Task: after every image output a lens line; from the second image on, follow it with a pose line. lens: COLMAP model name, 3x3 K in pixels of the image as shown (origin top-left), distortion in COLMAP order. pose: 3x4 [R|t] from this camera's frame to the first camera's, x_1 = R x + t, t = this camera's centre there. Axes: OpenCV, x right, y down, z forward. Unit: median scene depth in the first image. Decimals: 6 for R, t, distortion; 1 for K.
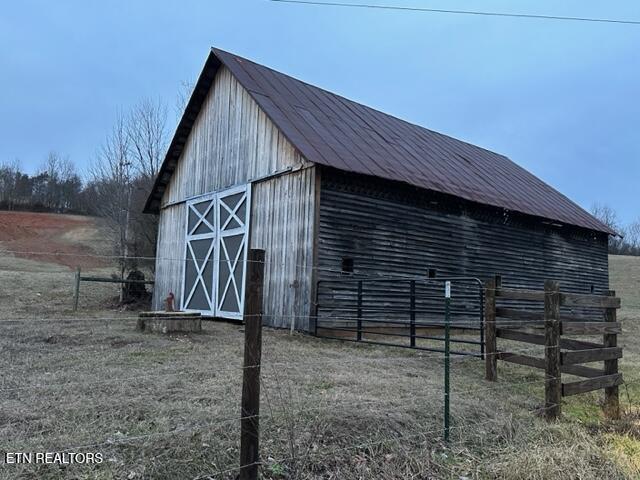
lens RADIAL K [[511.2, 0, 320.0], [0, 511.2, 240.0], [0, 0, 1]] dist [0.018245, -0.002137]
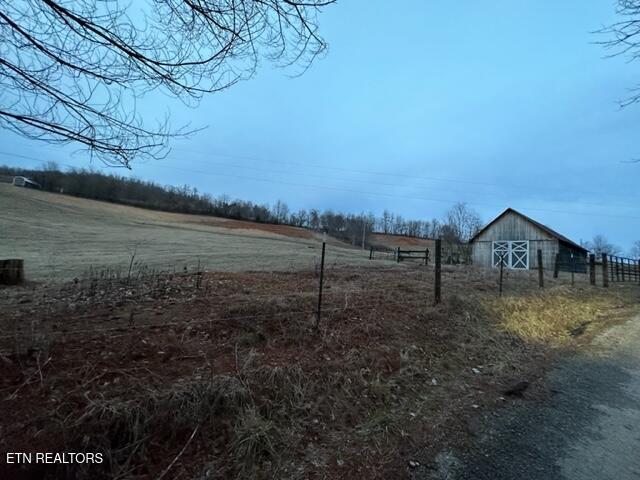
lens RADIAL K [[254.4, 0, 320.9], [0, 254.4, 239.8], [0, 0, 1]] dist [-0.000593, 0.000200]
pose [[0.997102, 0.038126, -0.065837, -1.741661], [-0.037044, 0.999159, 0.017577, -0.083059], [0.066452, -0.015088, 0.997676, -1.333019]]
